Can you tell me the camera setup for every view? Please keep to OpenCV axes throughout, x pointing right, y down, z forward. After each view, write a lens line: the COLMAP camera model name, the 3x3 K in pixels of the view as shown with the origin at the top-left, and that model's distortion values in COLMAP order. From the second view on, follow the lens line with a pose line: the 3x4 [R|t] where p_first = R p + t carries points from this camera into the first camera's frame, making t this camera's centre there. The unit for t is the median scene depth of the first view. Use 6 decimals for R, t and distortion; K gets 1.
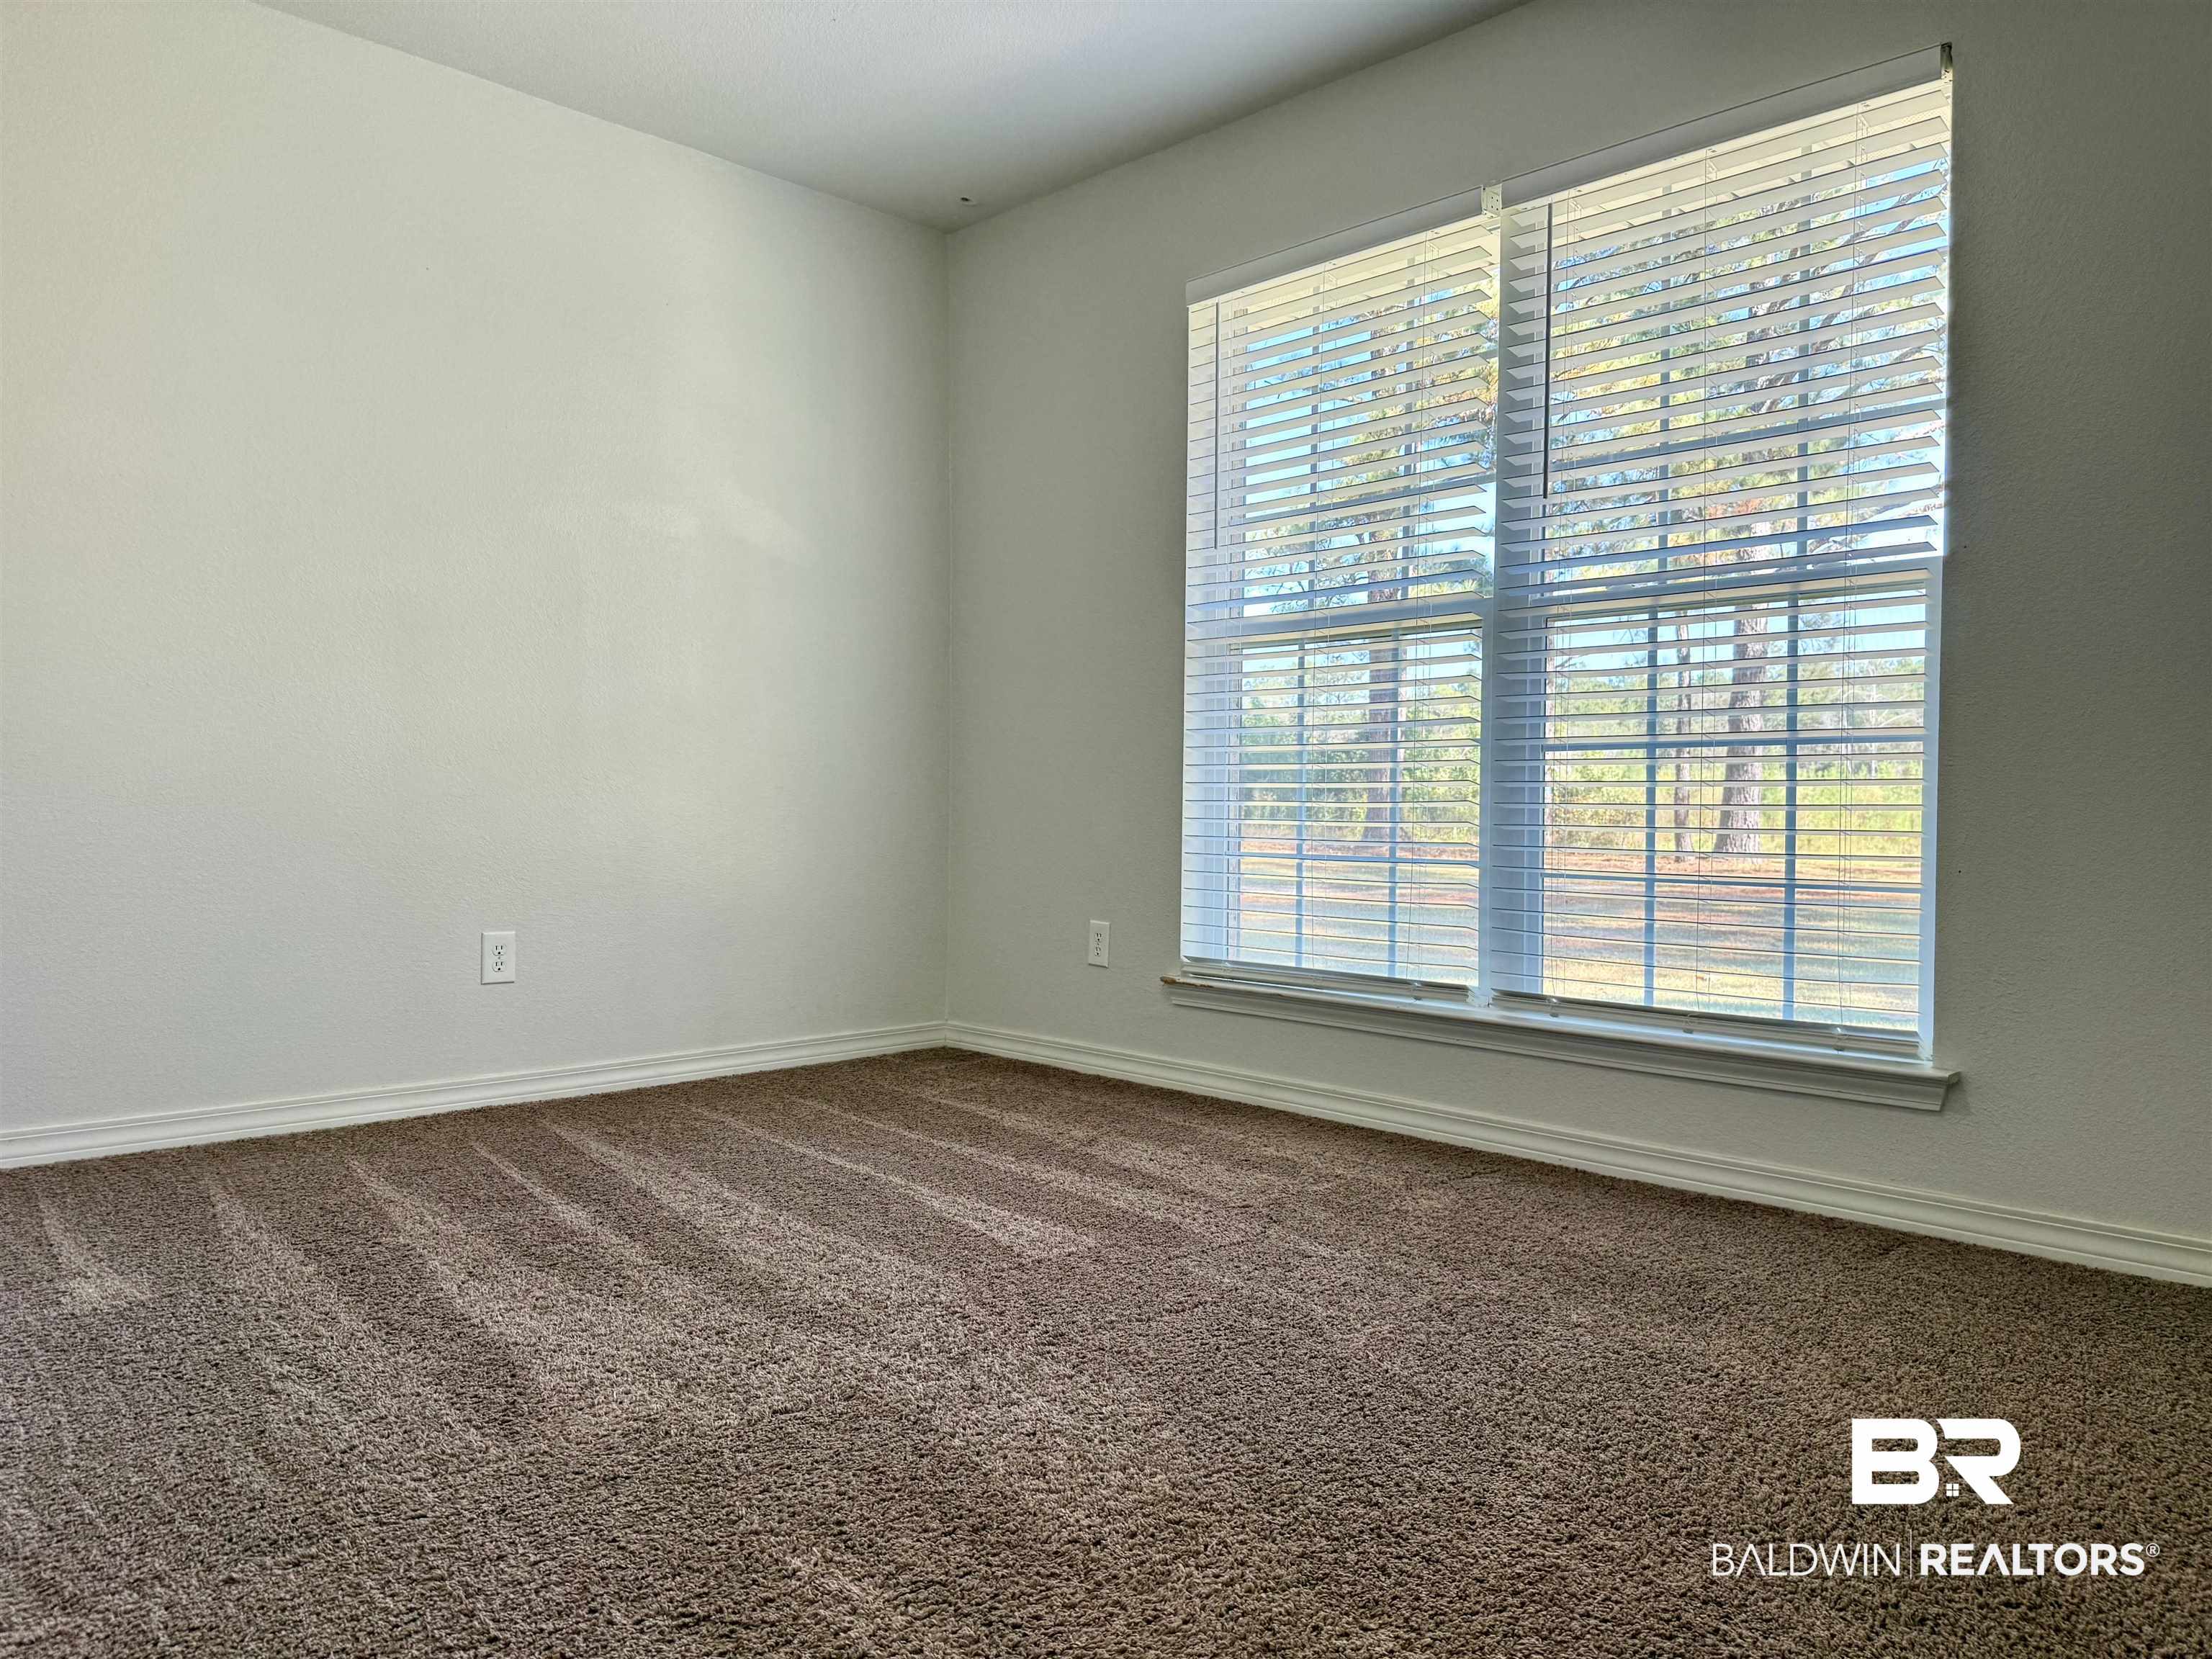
lens RADIAL K [[1545.1, 0, 1106.0], [0, 1545.1, 829.5], [0, 0, 1]] dist [0.107607, -0.188450]
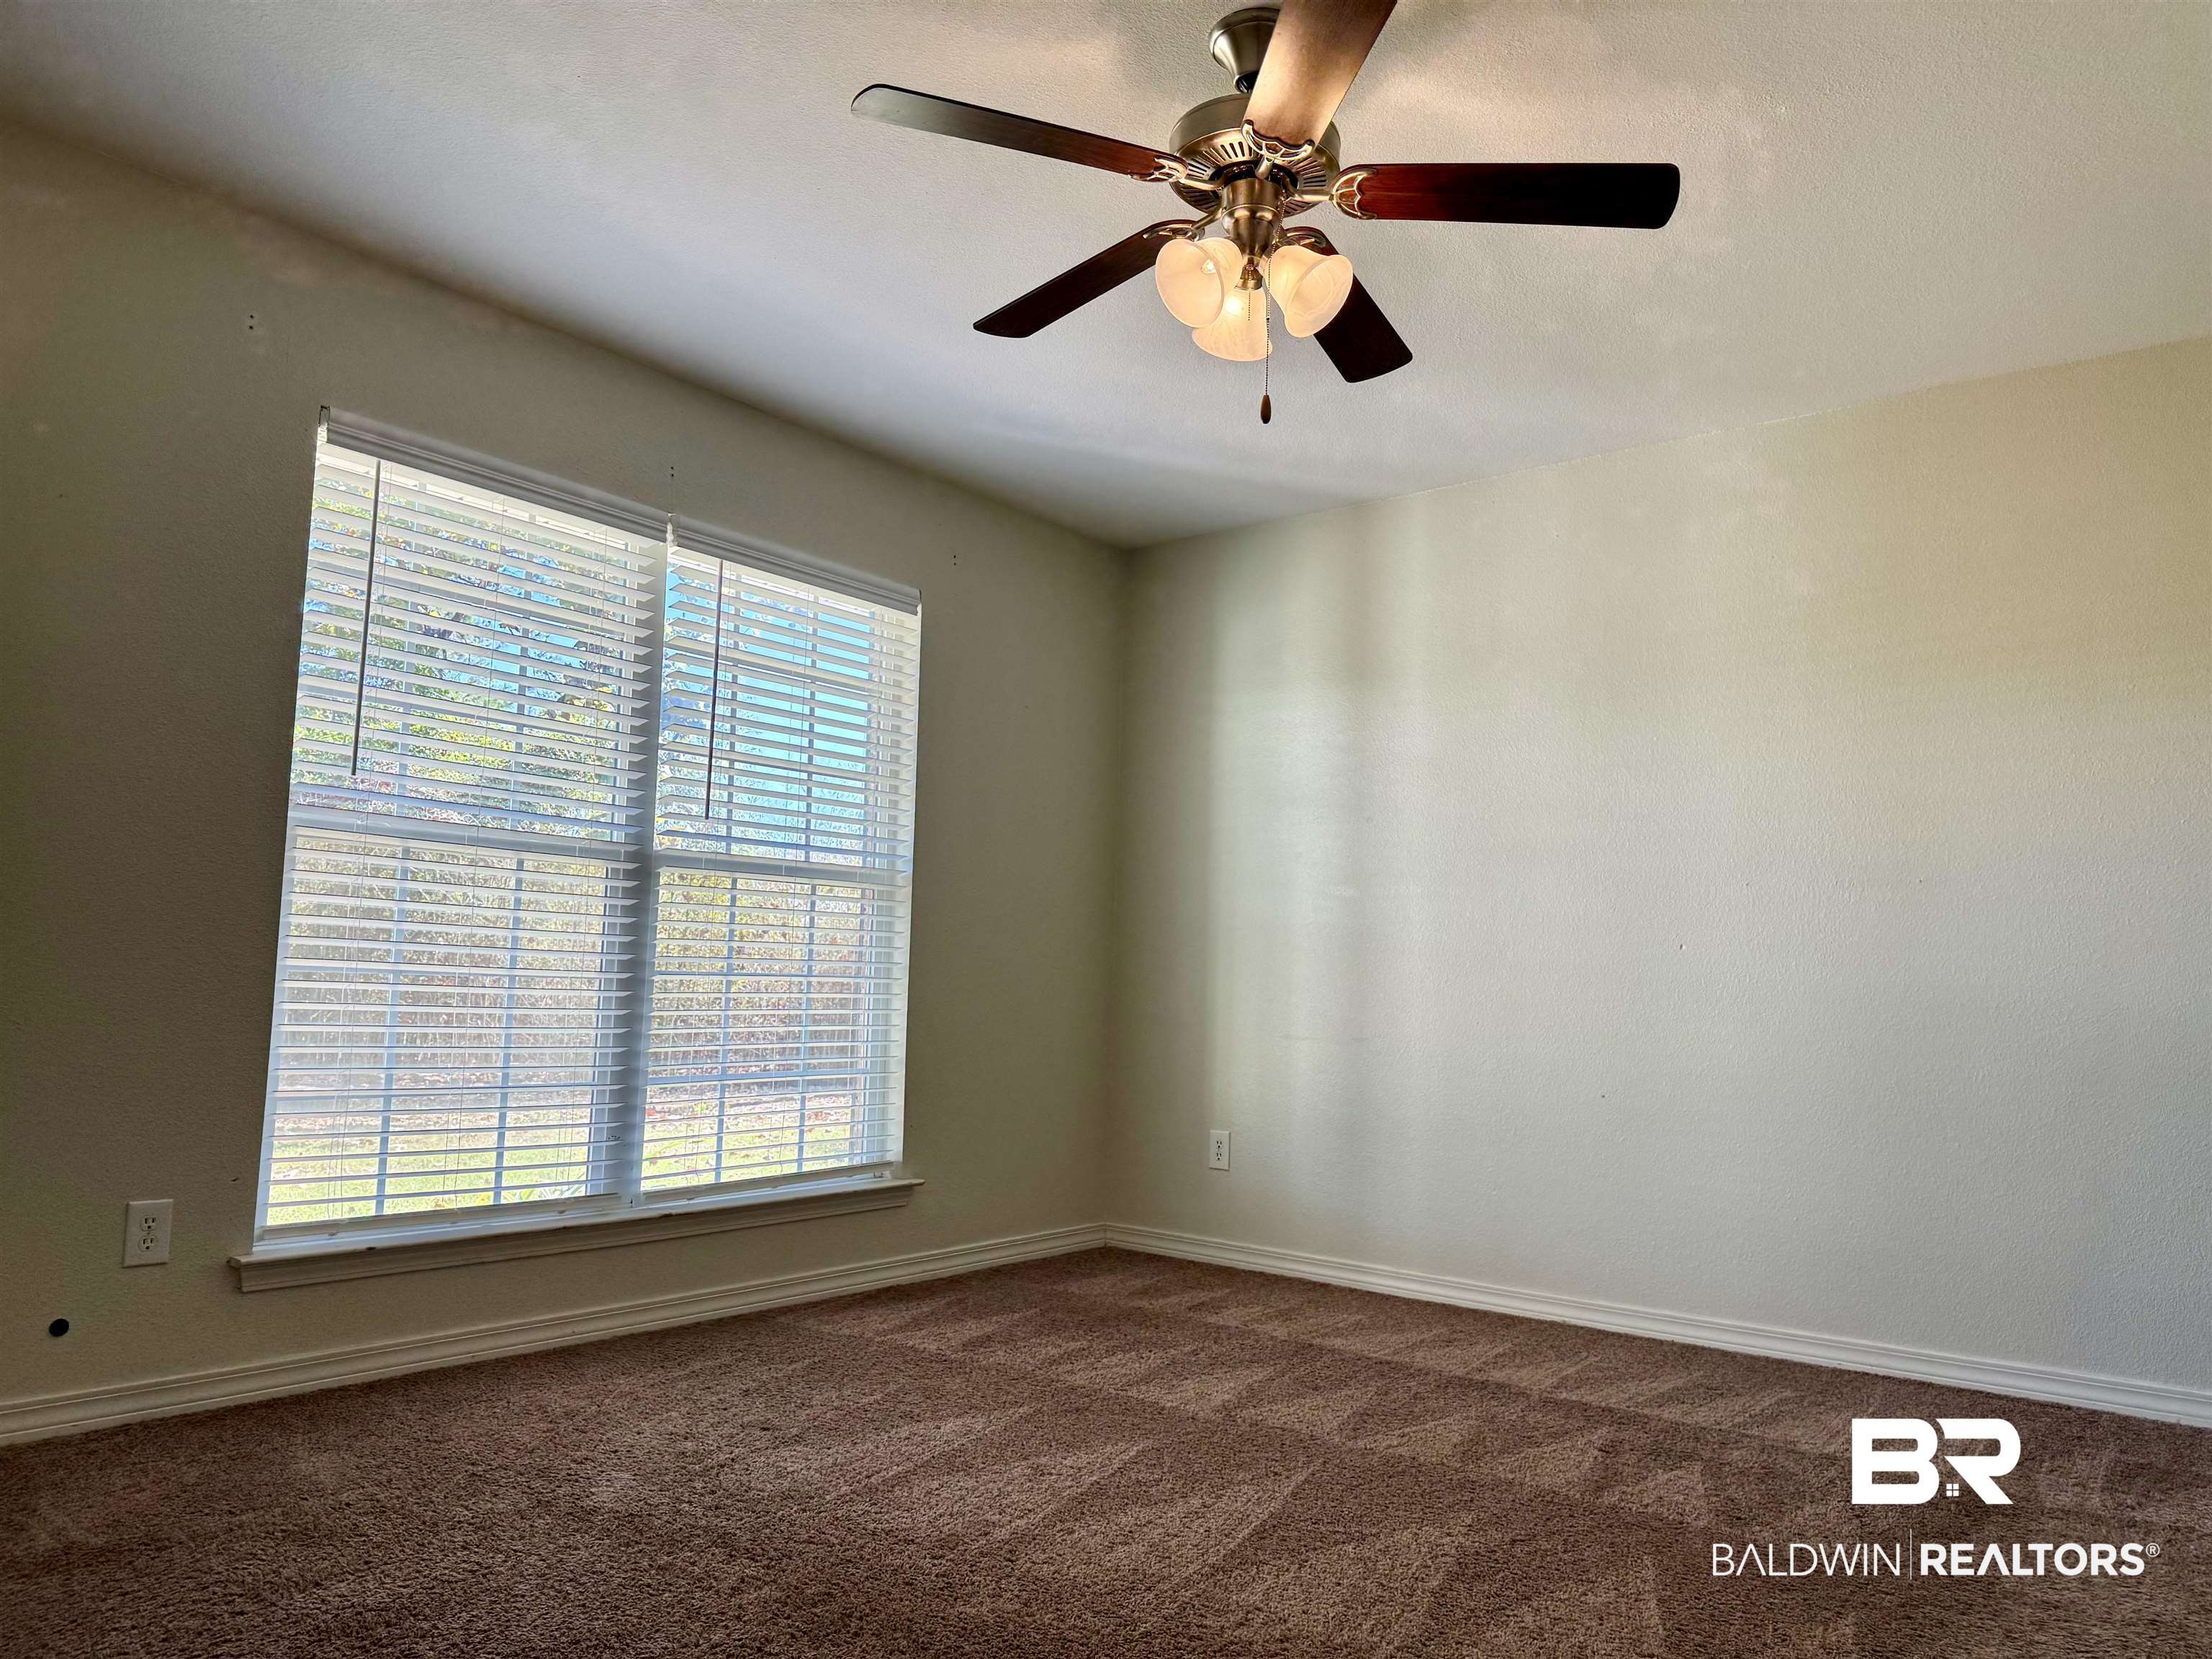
lens RADIAL K [[1545.1, 0, 1106.0], [0, 1545.1, 829.5], [0, 0, 1]] dist [0.107607, -0.188450]
pose [[-0.147845, 0.103672, 0.983562, -0.841924], [-0.007728, 0.994339, -0.105970, -0.039654], [-0.988980, -0.023268, -0.146207, 0.720312]]
